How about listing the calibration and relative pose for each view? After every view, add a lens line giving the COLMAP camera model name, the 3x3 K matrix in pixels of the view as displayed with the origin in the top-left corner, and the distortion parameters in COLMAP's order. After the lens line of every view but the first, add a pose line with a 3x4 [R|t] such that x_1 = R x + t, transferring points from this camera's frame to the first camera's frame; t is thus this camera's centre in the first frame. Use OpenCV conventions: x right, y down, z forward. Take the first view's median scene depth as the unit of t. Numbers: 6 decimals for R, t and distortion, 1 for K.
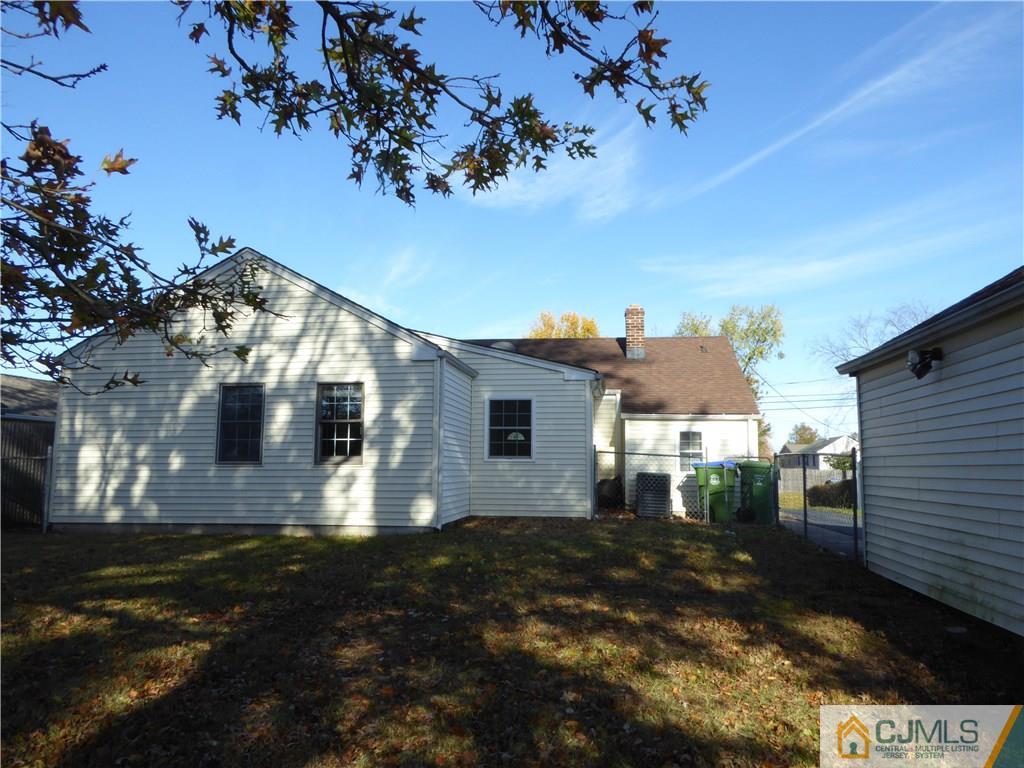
lens RADIAL K [[730.5, 0, 514.6], [0, 730.5, 383.8], [0, 0, 1]] dist [-0.028171, -0.008413]
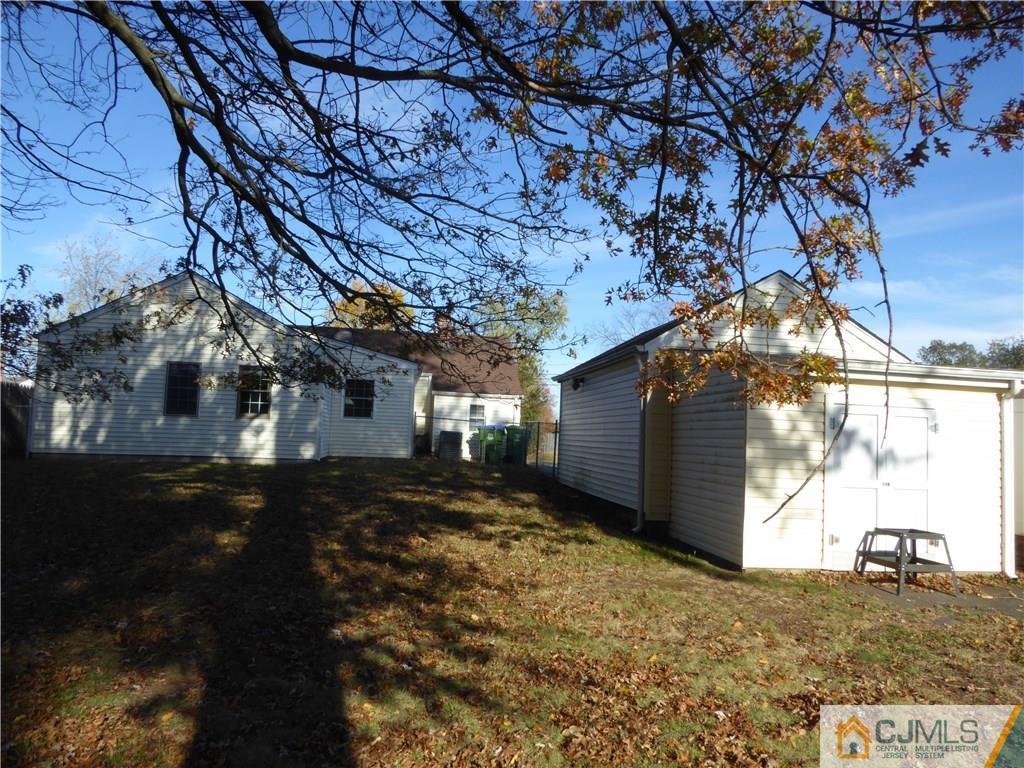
lens RADIAL K [[730.5, 0, 515.4], [0, 730.5, 385.2], [0, 0, 1]] dist [-0.028171, -0.008413]
pose [[0.961670, 0.047980, 0.269981, -0.119241], [-0.063187, 0.996851, 0.047916, -0.067339], [-0.266831, -0.063139, 0.961673, -0.609748]]
